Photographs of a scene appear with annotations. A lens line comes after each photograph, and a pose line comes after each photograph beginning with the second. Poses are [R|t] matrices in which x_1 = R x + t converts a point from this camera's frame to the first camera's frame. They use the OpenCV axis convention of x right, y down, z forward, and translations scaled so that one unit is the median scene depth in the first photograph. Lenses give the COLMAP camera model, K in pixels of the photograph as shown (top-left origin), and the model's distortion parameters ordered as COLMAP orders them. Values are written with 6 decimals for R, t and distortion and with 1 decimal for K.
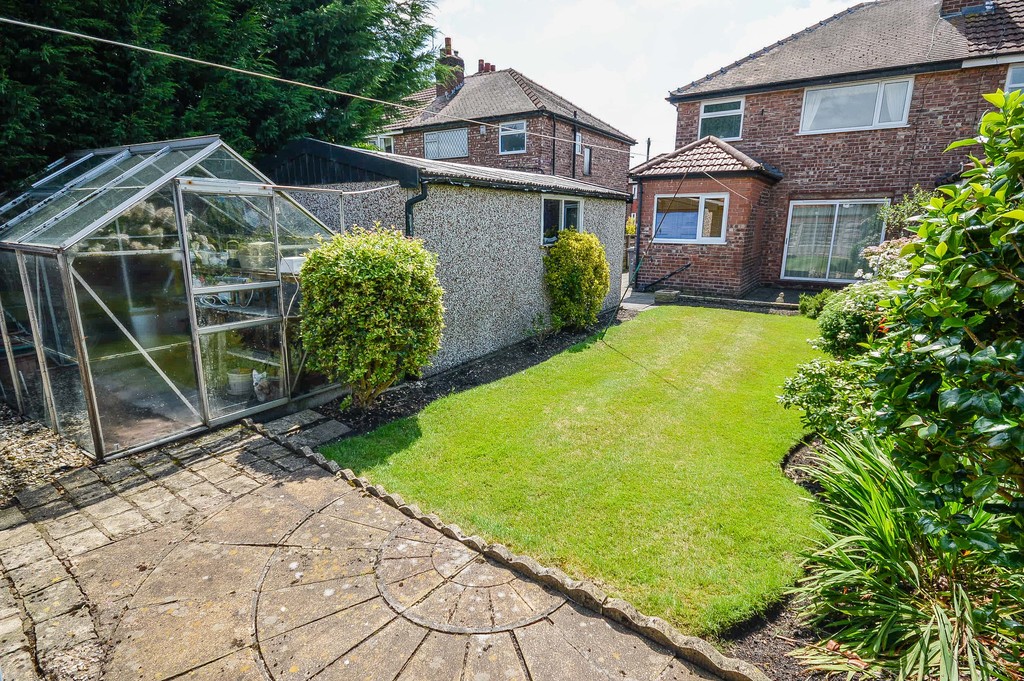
lens RADIAL K [[510.3, 0, 529.8], [0, 510.3, 337.5], [0, 0, 1]] dist [0.013420, -0.006518]
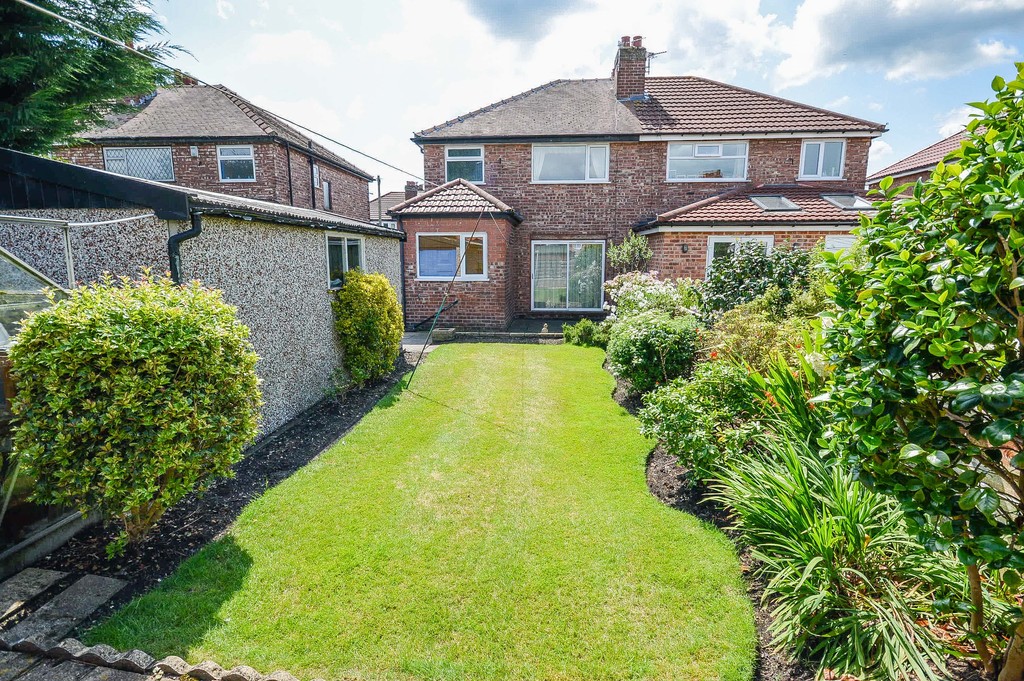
lens RADIAL K [[510.3, 0, 509.0], [0, 510.3, 336.7], [0, 0, 1]] dist [0.013420, -0.006518]
pose [[0.877154, -0.076708, 0.474043, -0.122133], [0.108927, 0.993210, -0.040838, -0.030368], [-0.467692, 0.087458, 0.879554, 0.098386]]
